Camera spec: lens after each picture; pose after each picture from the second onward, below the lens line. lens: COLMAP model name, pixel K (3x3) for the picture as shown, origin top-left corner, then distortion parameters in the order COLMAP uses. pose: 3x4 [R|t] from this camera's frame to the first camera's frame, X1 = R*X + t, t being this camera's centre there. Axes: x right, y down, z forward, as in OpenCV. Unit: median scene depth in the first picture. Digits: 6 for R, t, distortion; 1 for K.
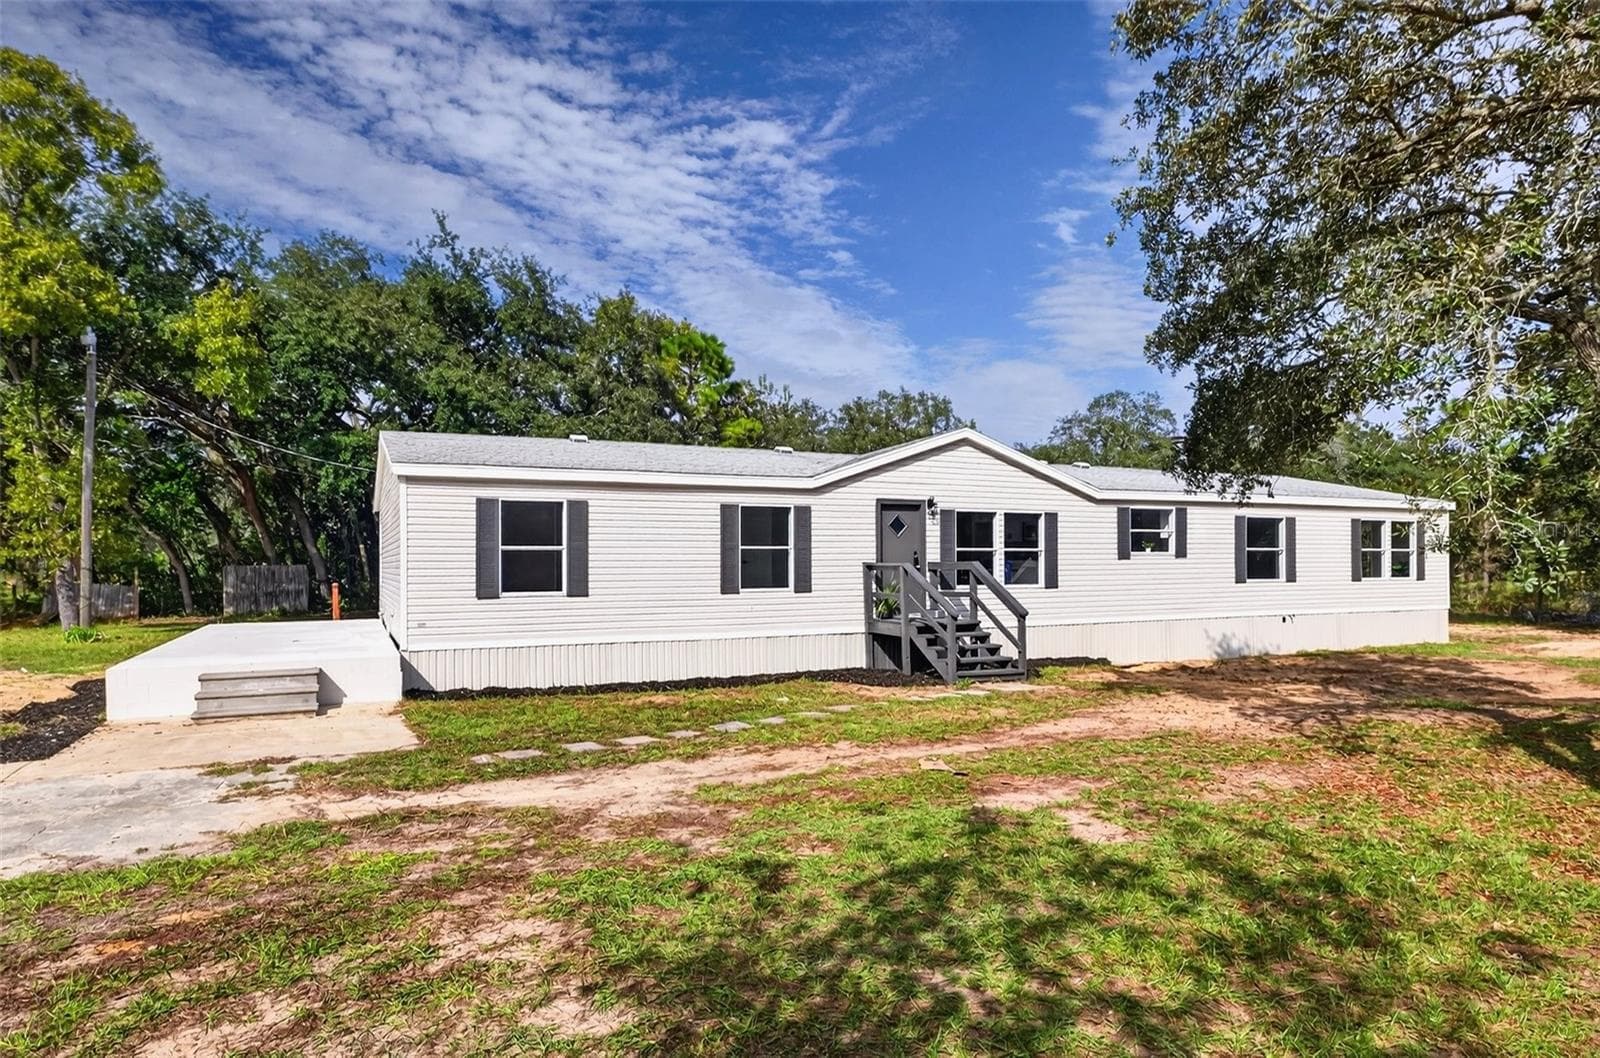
lens RADIAL K [[921.9, 0, 796.6], [0, 921.9, 554.3], [0, 0, 1]] dist [0.004590, 0.000763]
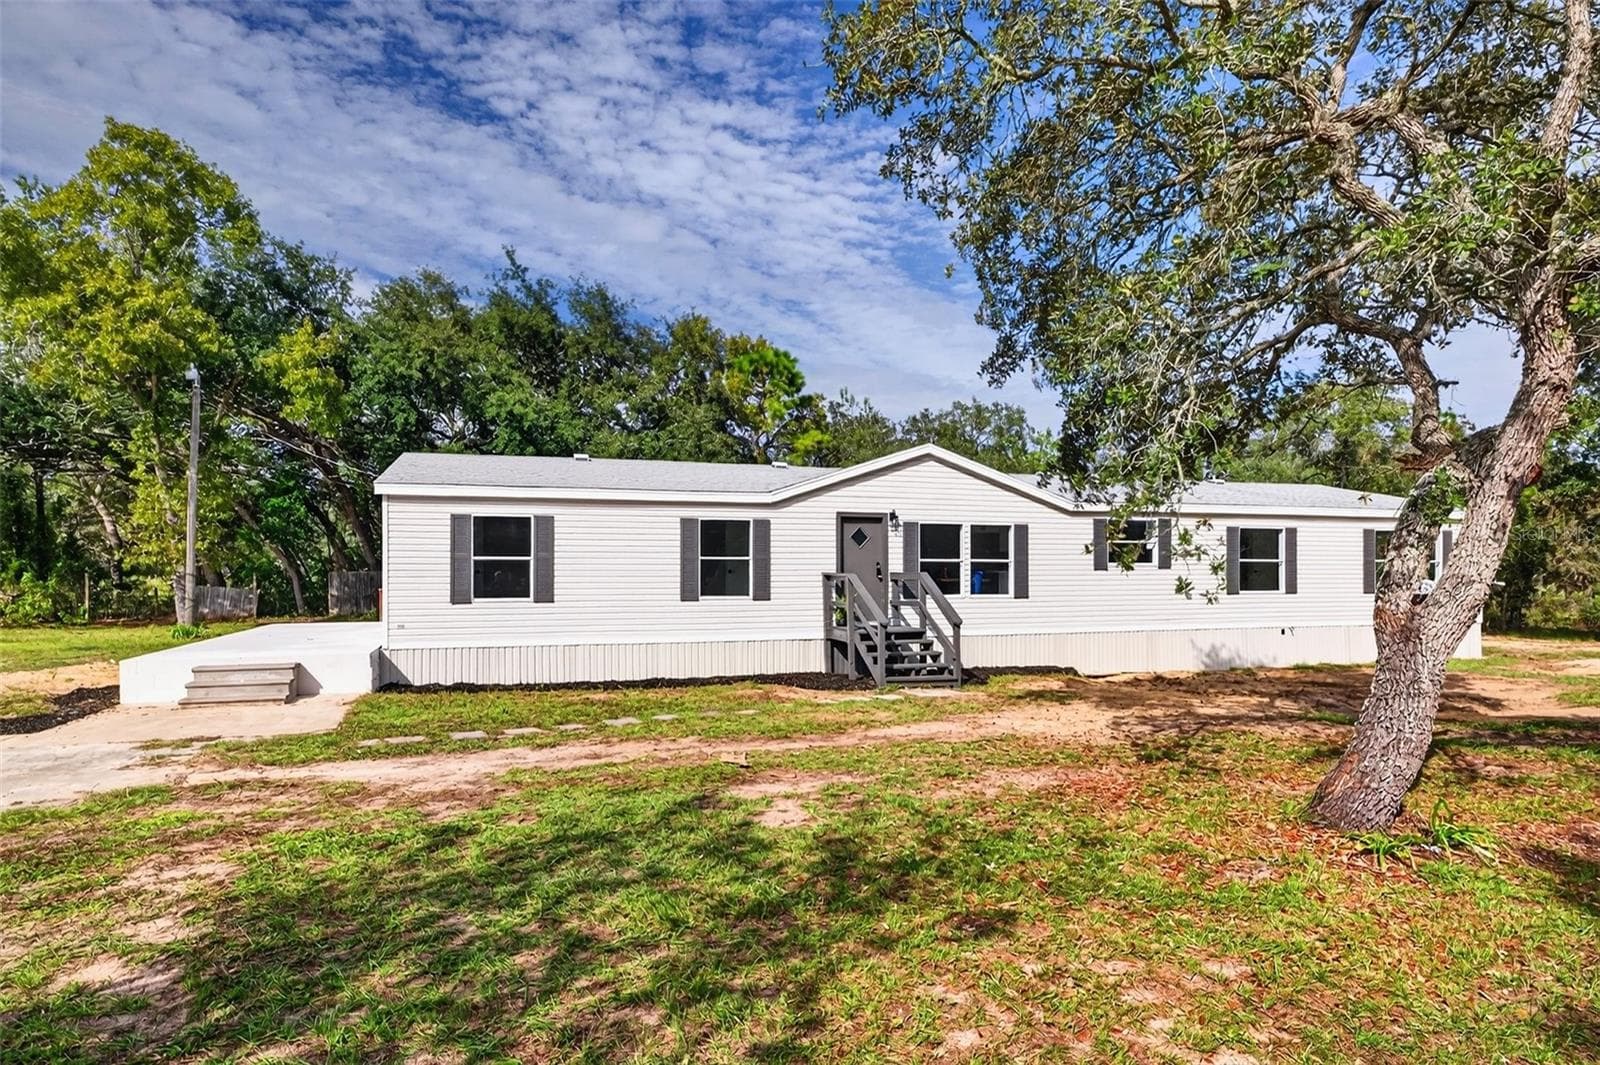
lens RADIAL K [[907.4, 0, 803.4], [0, 907.4, 557.5], [0, 0, 1]] dist [0.007929, 0.002372]
pose [[0.992132, 0.002457, -0.125171, 0.189921], [-0.002985, 0.999987, -0.004028, -0.004282], [0.125159, 0.004370, 0.992127, -0.036935]]
